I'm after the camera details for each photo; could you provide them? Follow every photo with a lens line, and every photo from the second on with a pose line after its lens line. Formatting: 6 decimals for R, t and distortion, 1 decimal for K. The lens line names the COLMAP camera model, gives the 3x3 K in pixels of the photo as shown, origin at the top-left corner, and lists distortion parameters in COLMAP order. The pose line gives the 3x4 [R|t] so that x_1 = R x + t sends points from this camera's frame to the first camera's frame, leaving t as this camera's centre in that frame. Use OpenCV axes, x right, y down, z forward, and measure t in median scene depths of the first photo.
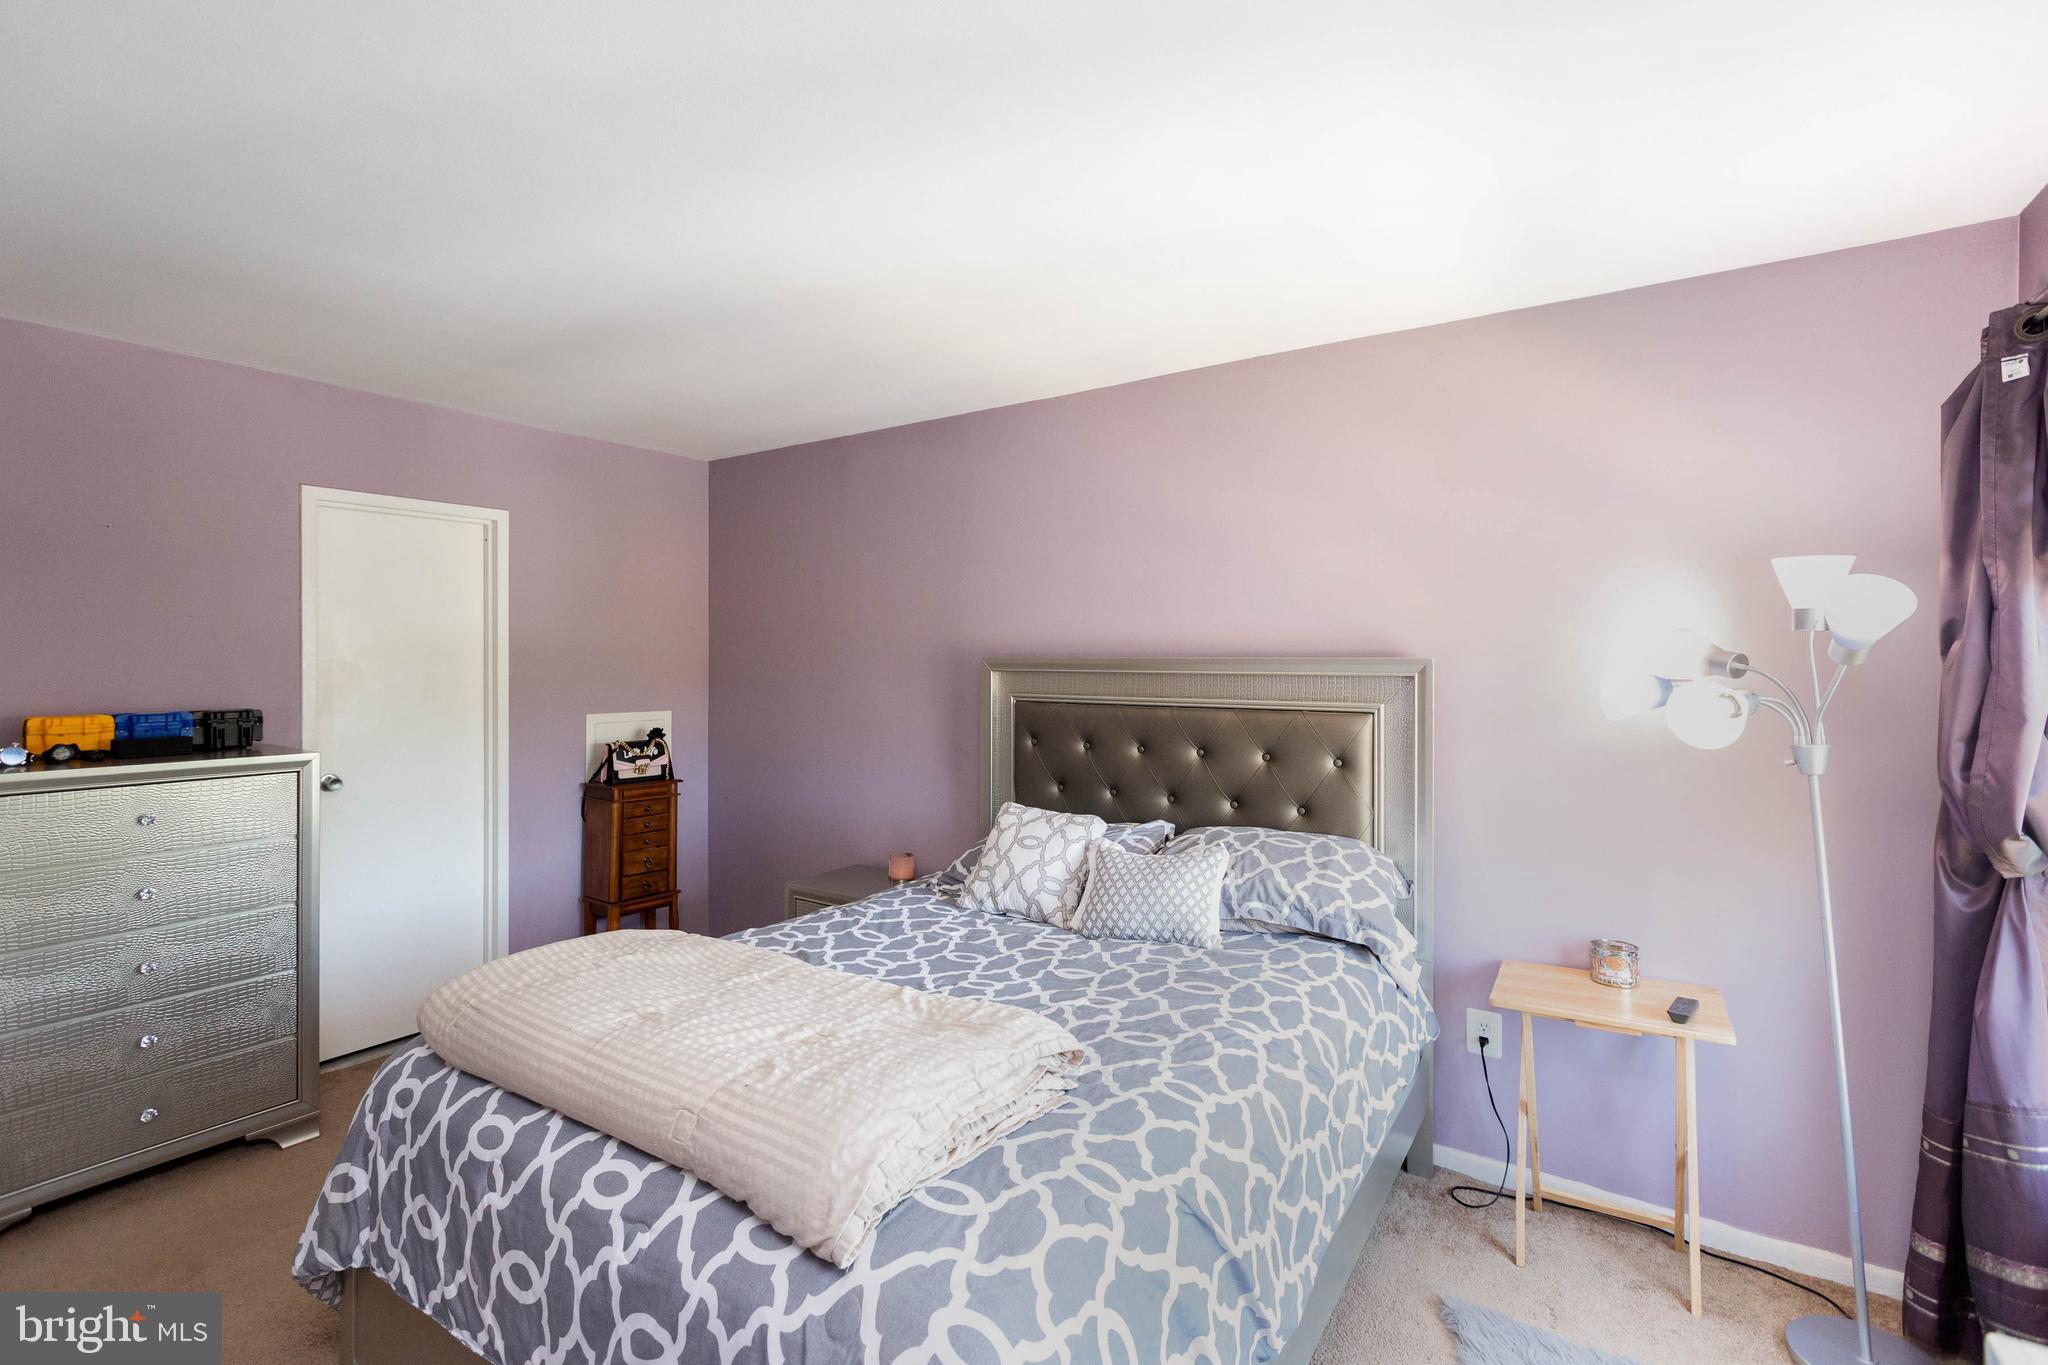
lens RADIAL K [[926.1, 0, 1021.0], [0, 926.1, 669.8], [0, 0, 1]] dist [0.000578, 0.000669]
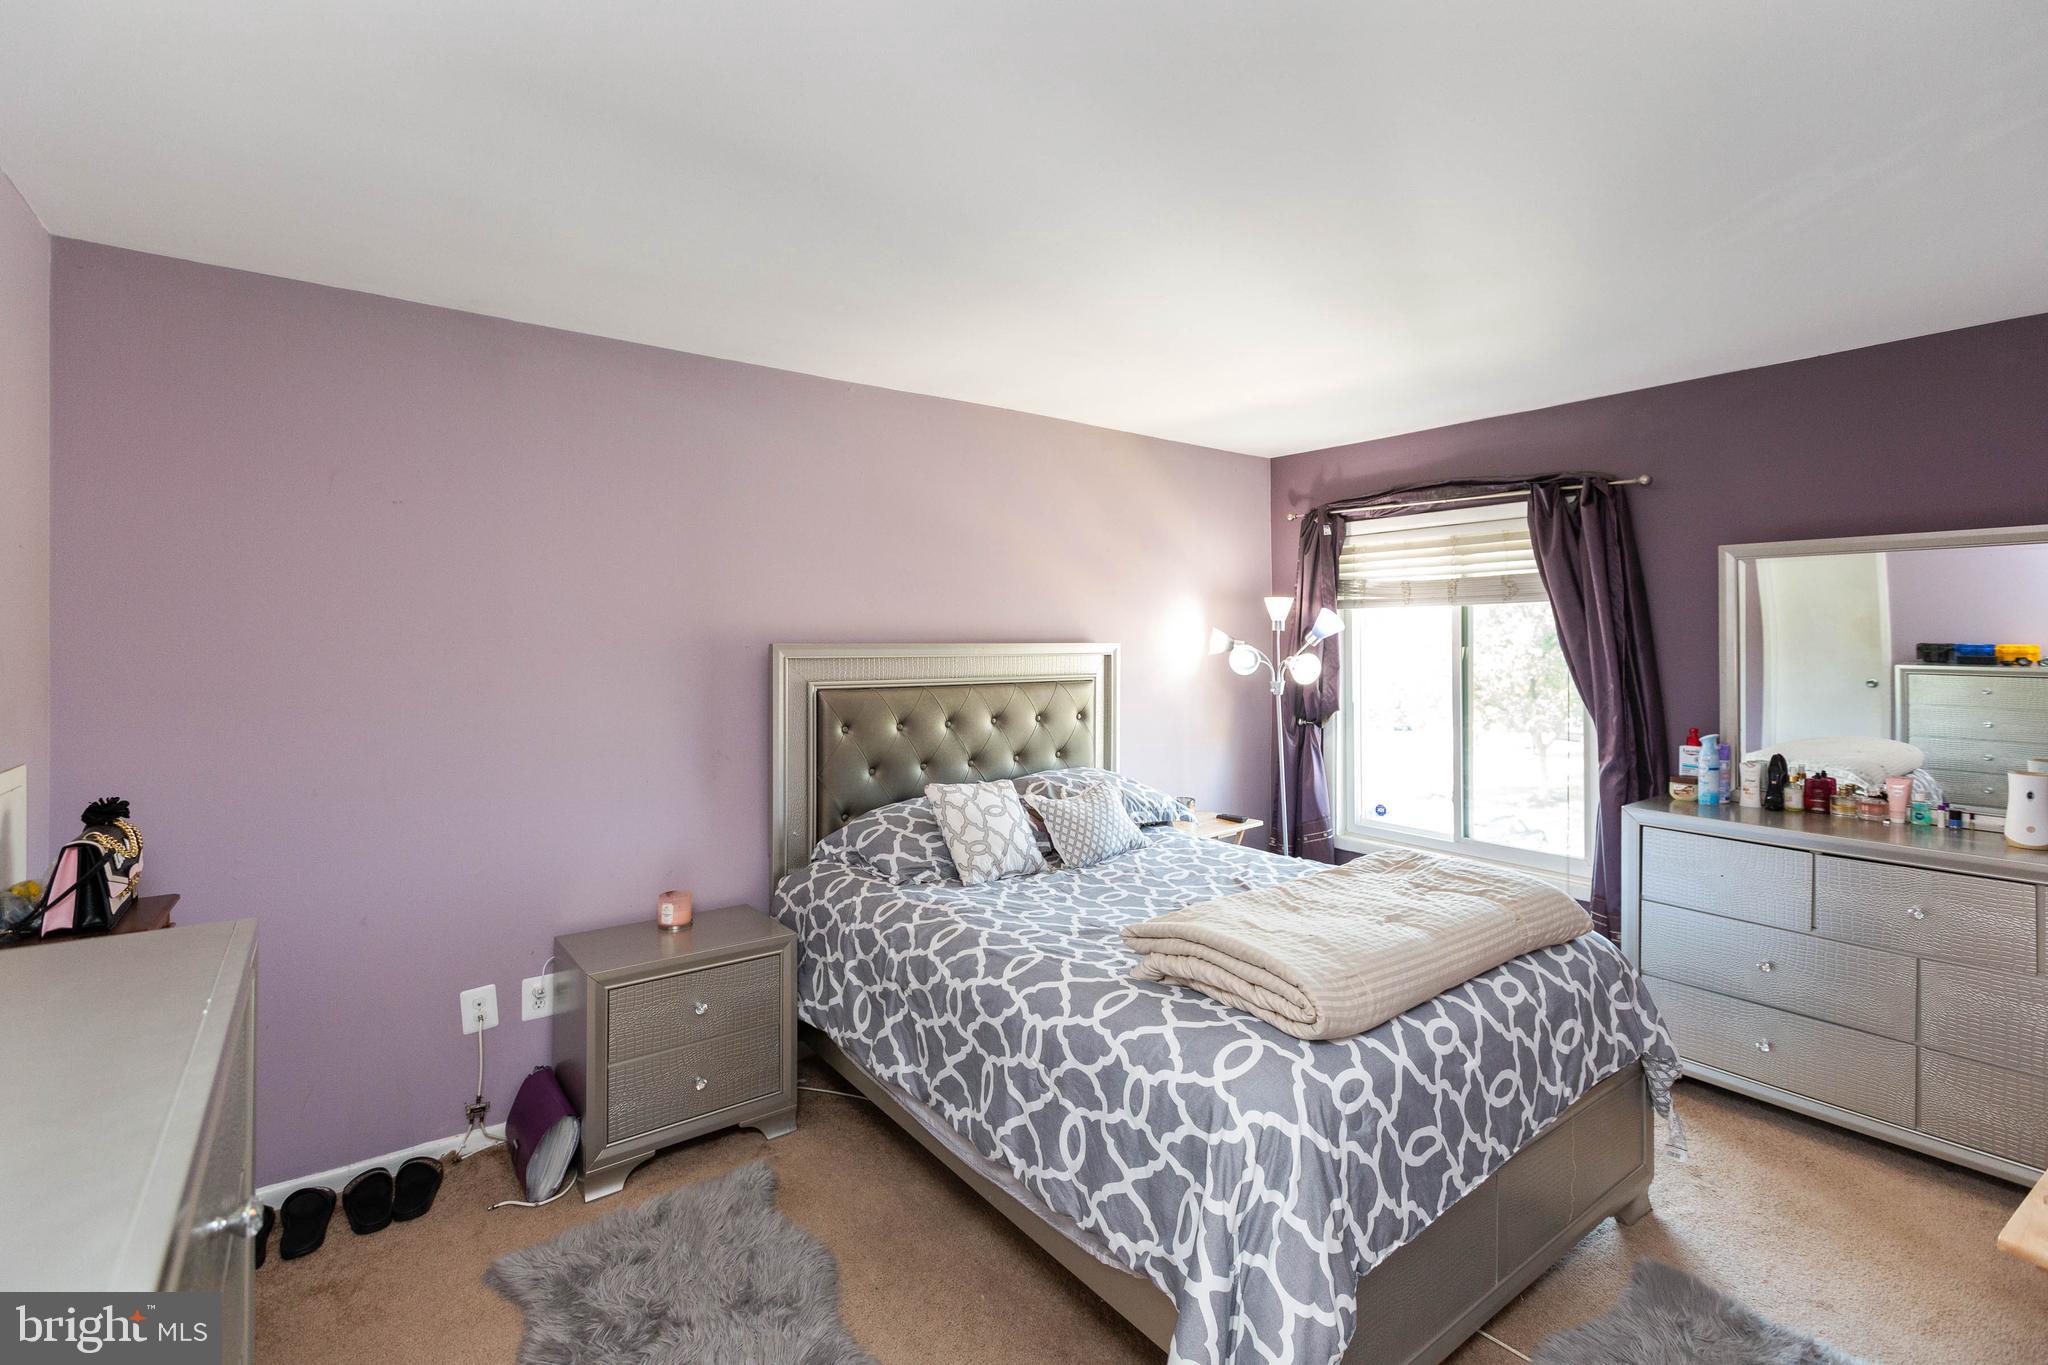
lens RADIAL K [[926.1, 0, 1021.0], [0, 926.1, 669.8], [0, 0, 1]] dist [0.000578, 0.000669]
pose [[0.317073, -0.030275, 0.947918, -1.807071], [0.014836, 0.999526, 0.026961, -0.022573], [-0.948285, 0.005515, 0.317372, 1.079866]]
